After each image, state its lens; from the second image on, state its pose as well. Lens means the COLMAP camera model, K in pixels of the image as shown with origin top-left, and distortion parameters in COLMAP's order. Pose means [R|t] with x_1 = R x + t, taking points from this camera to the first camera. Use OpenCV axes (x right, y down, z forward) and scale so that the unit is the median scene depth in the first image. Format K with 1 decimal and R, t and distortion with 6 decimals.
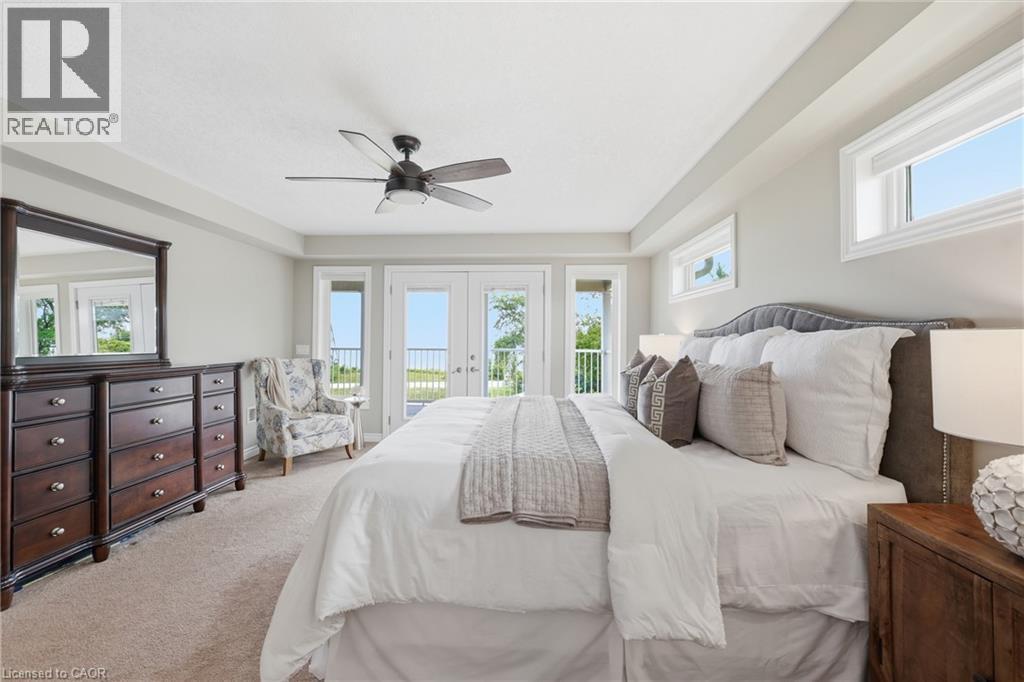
lens RADIAL K [[416.7, 0, 509.0], [0, 416.7, 332.6], [0, 0, 1]] dist [-0.001827, 0.000179]
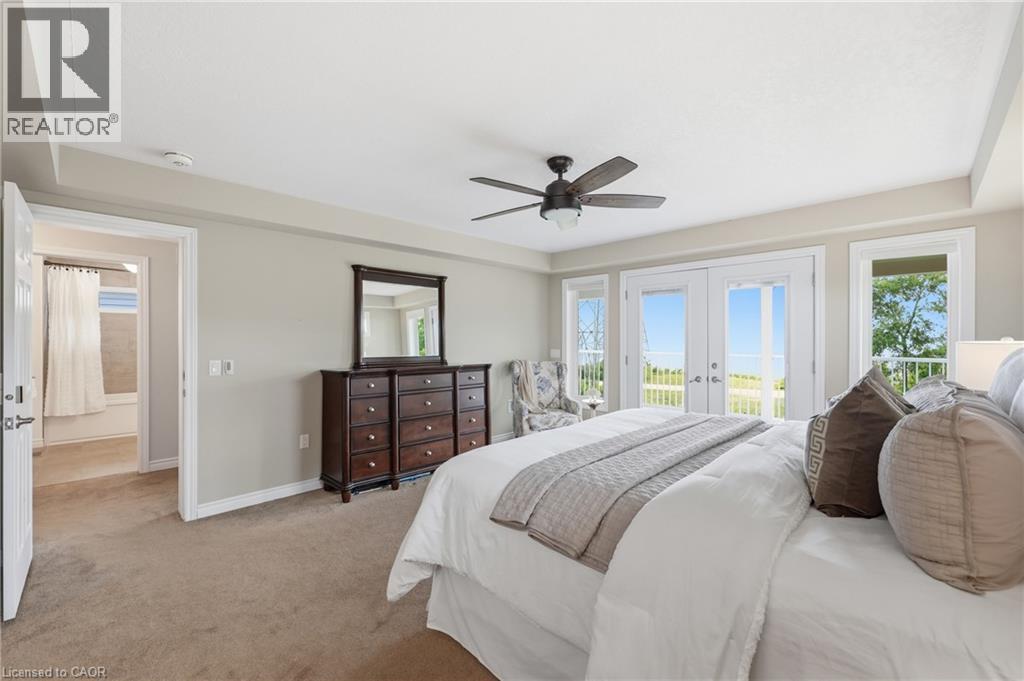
lens RADIAL K [[421.9, 0, 503.9], [0, 421.9, 337.8], [0, 0, 1]] dist [-0.000741, 0.000145]
pose [[0.738820, -0.007622, -0.673860, 0.295430], [0.014965, 0.999875, 0.005099, -0.015806], [0.673737, -0.013852, 0.738841, 0.087768]]
